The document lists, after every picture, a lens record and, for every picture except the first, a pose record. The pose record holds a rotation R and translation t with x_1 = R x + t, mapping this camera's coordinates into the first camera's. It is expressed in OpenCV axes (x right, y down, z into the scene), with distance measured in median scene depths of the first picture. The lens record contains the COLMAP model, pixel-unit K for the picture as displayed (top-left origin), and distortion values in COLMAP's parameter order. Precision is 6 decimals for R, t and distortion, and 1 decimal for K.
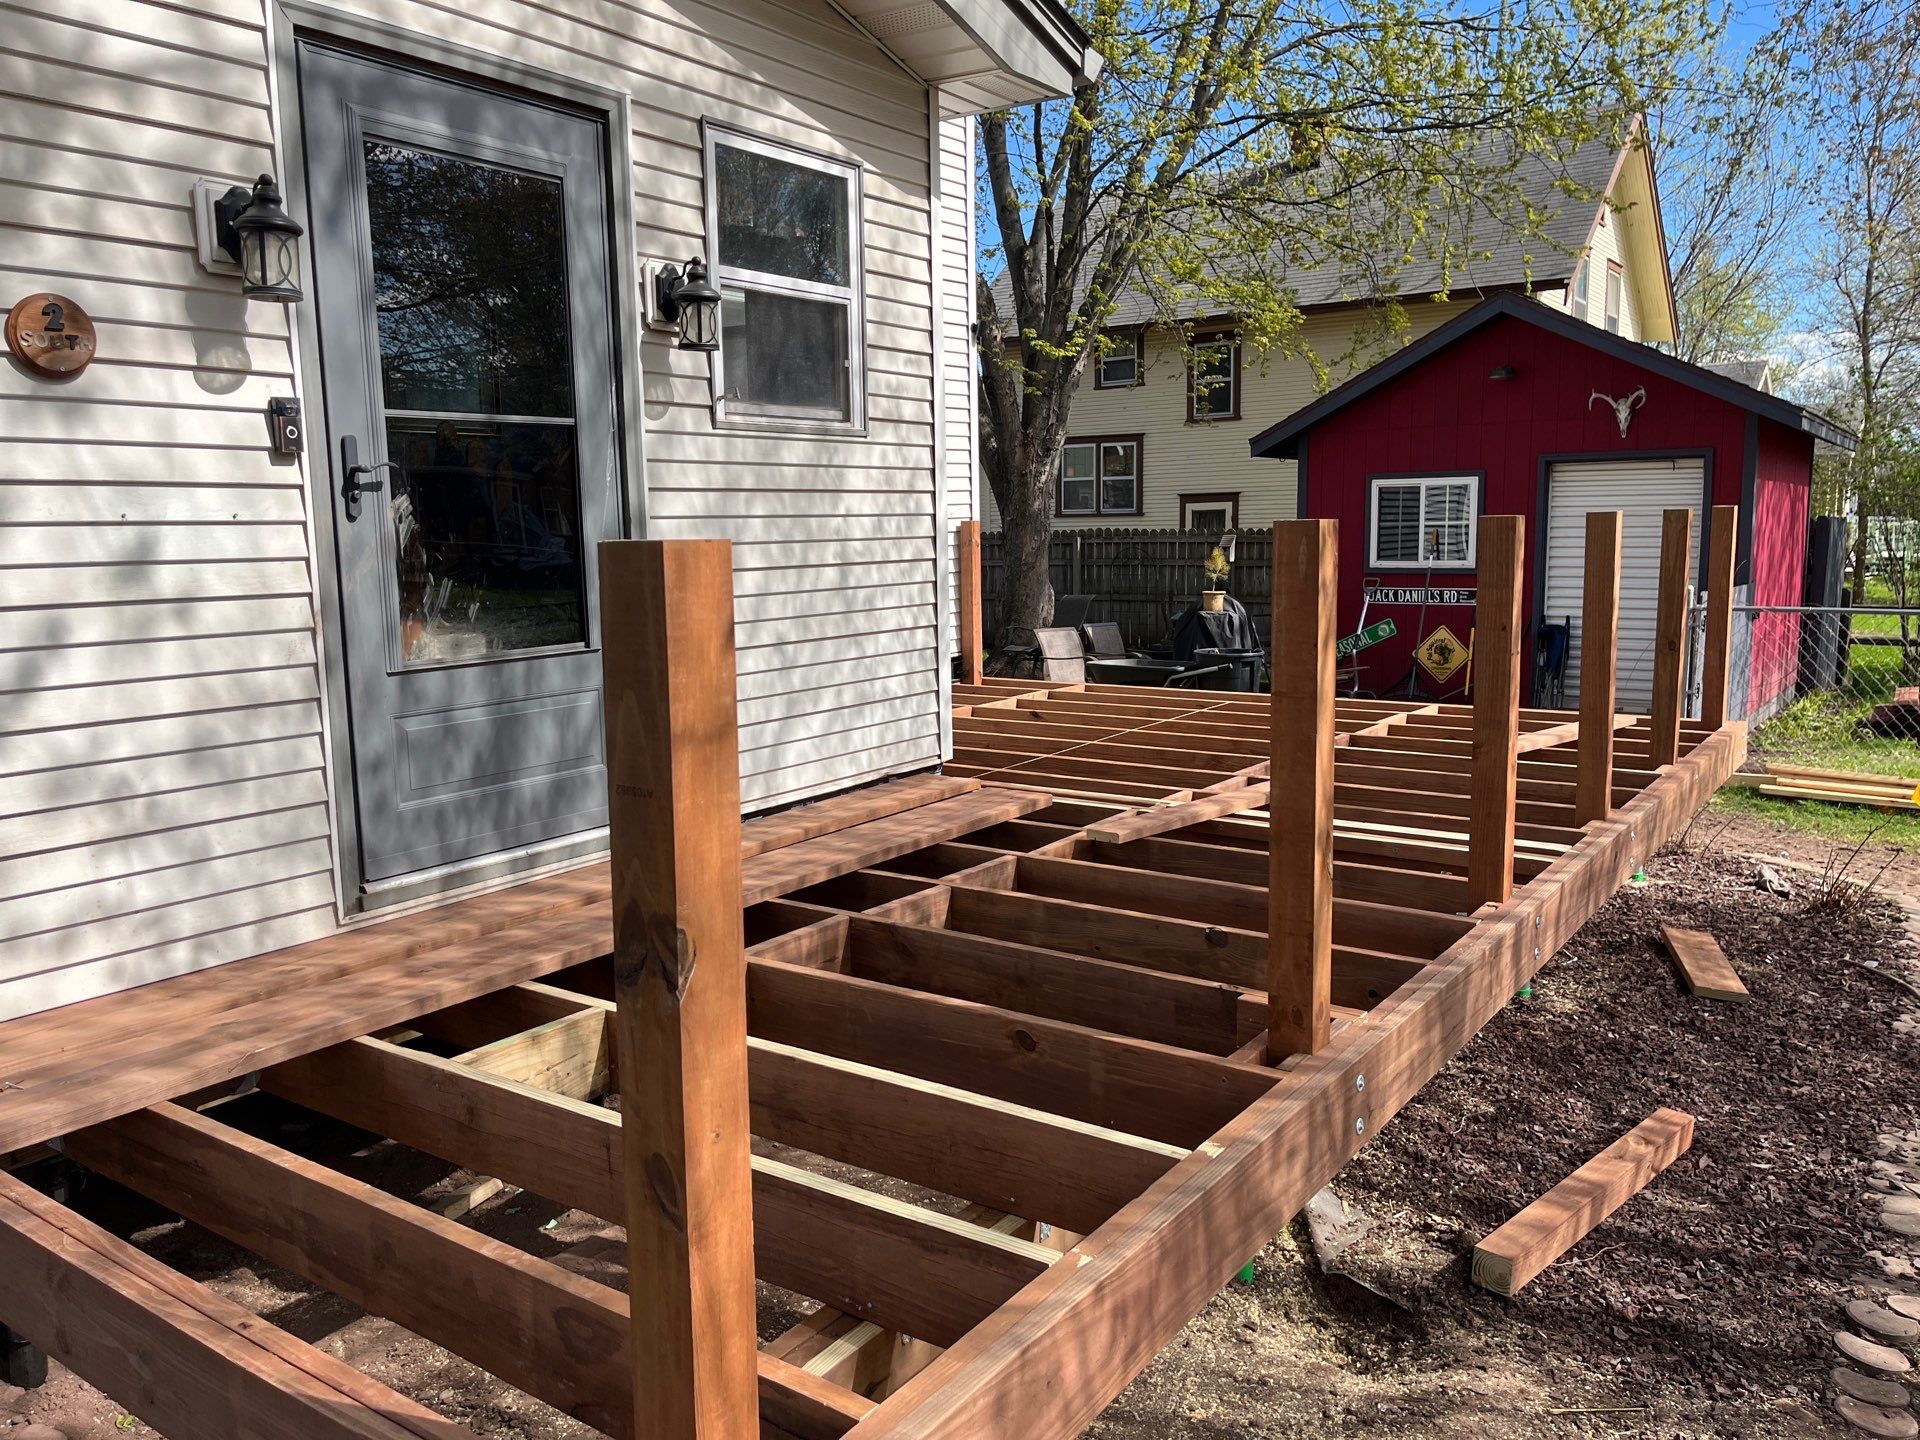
lens RADIAL K [[1464.2, 0, 960.0], [0, 1464.2, 720.0], [0, 0, 1]] dist [-0.007748, -0.003799]
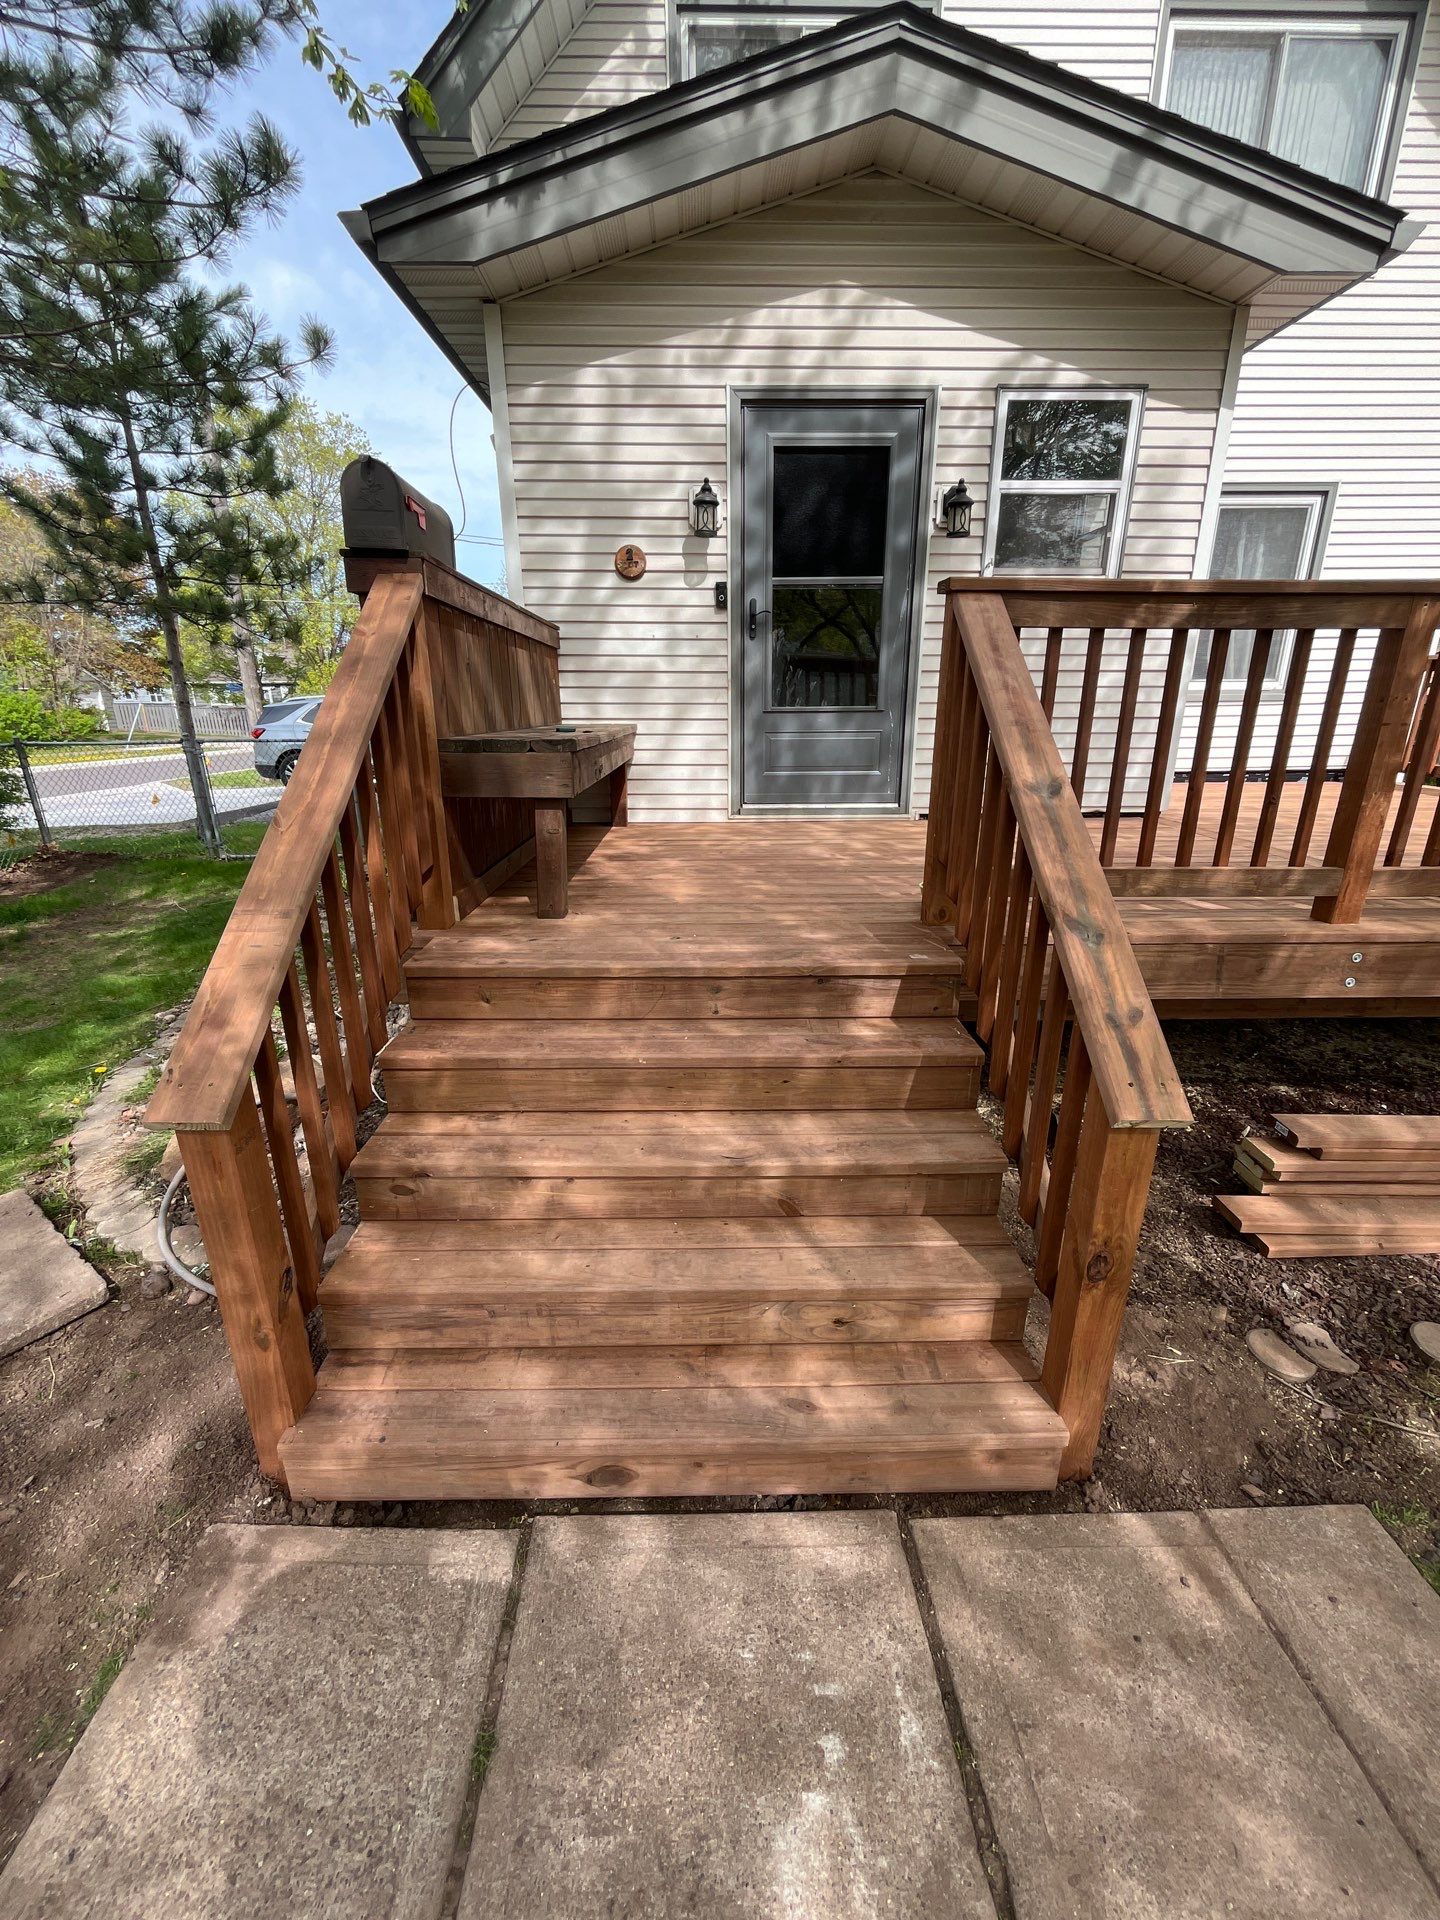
lens RADIAL K [[775.2, 0, 720.0], [0, 775.2, 960.0], [0, 0, 1]] dist [-0.003894, -0.000071]
pose [[0.594981, 0.265934, -0.758470, 0.471832], [-0.115027, 0.962136, 0.247110, 0.040662], [0.795466, -0.059781, 0.603043, 0.163351]]
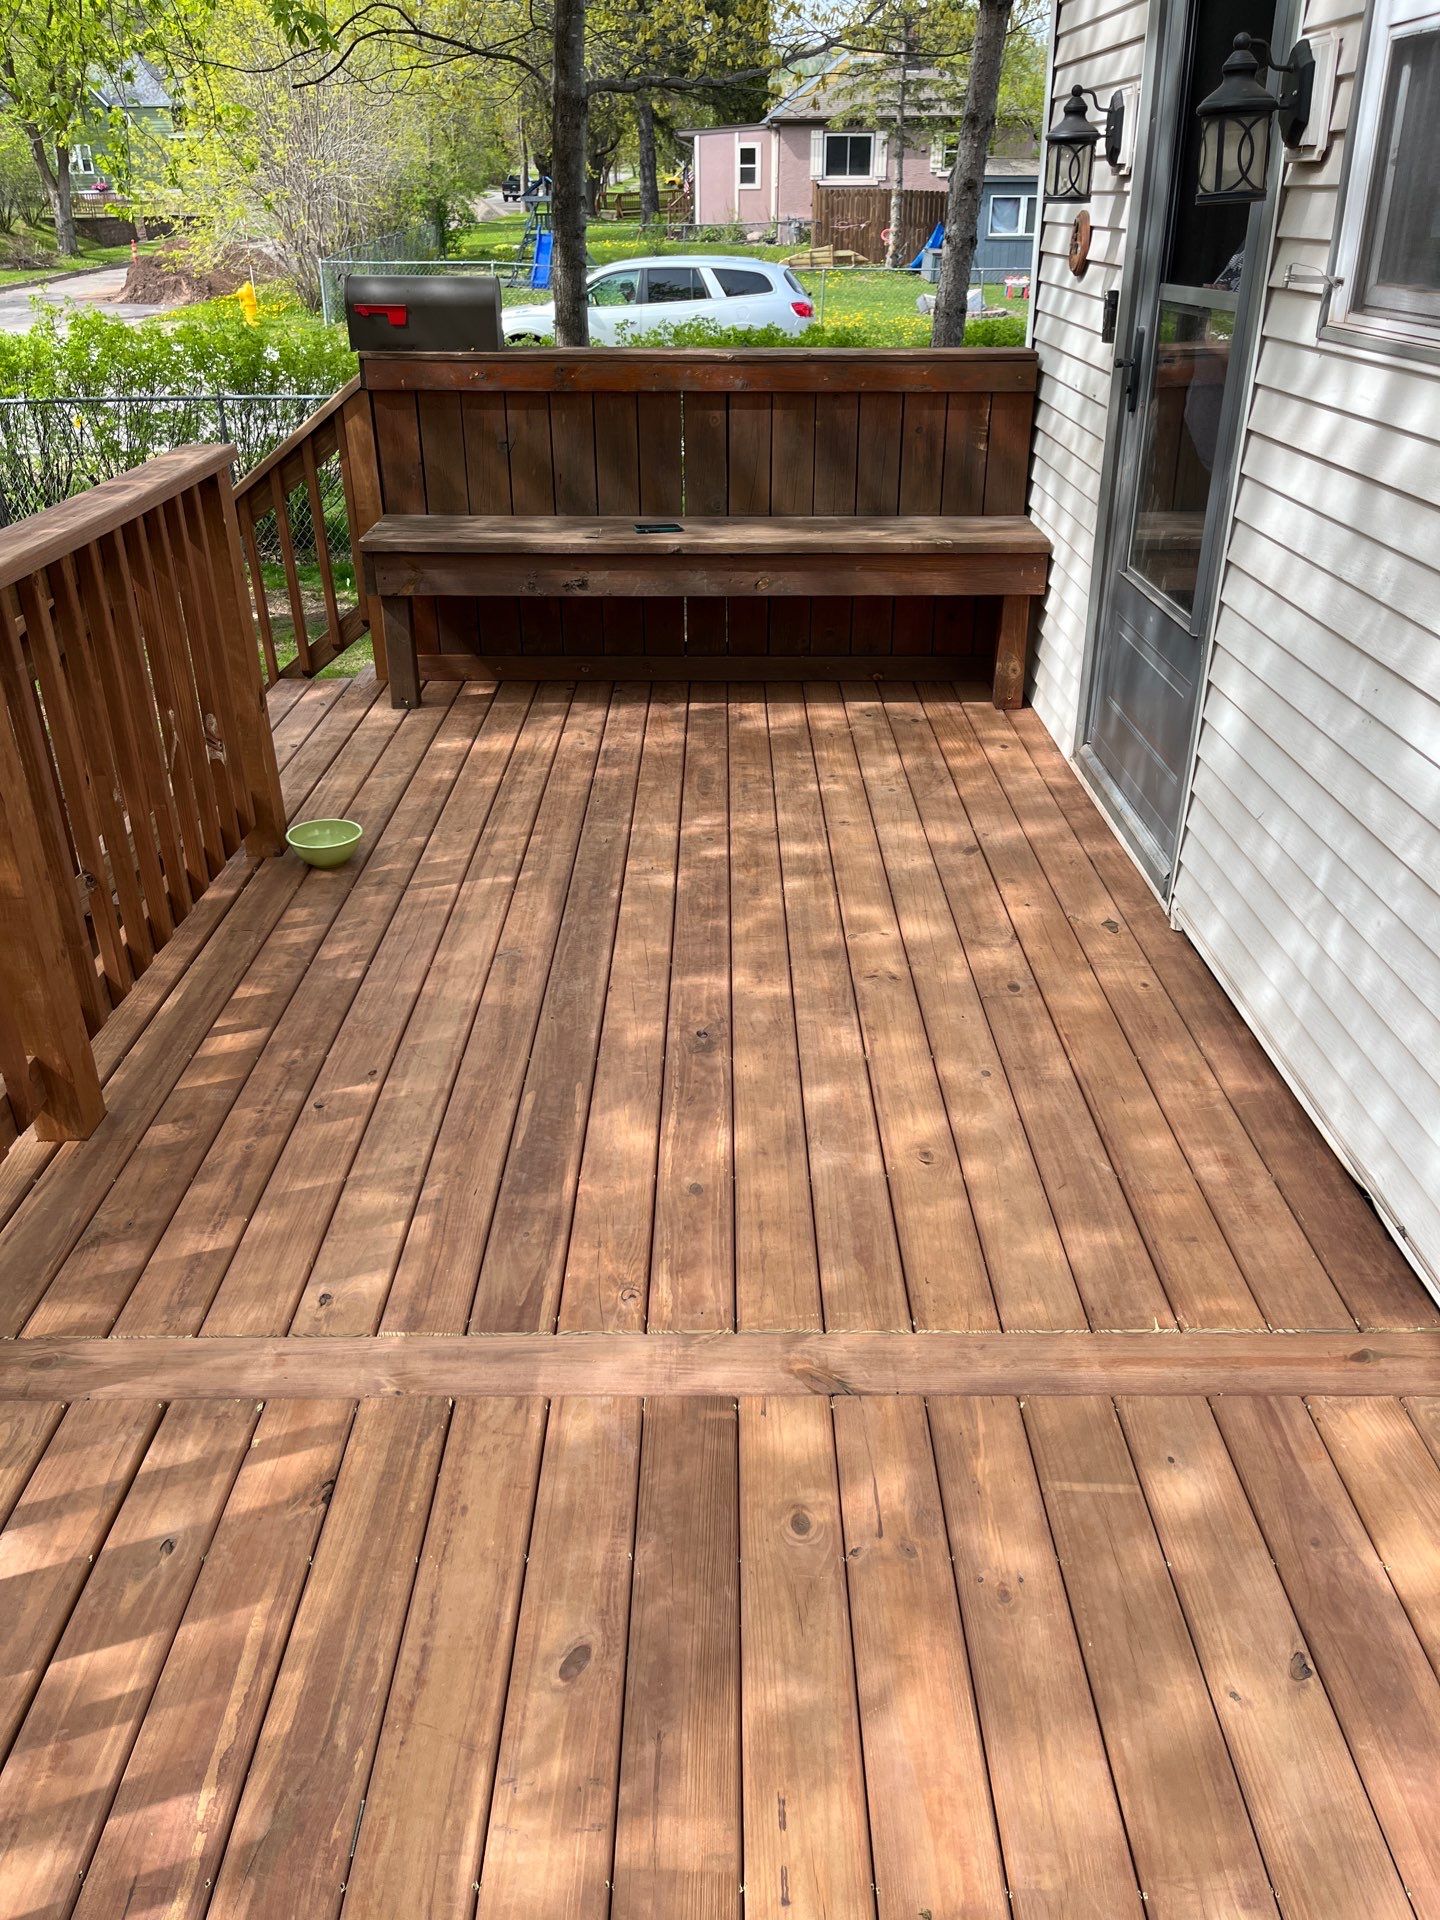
lens RADIAL K [[1464.2, 0, 720.0], [0, 1464.2, 960.0], [0, 0, 1]] dist [-0.007748, -0.003799]
pose [[-0.808536, 0.293816, -0.509845, 0.386702], [-0.051250, 0.827972, 0.558423, -0.305102], [0.586211, 0.477634, -0.654386, 1.358374]]
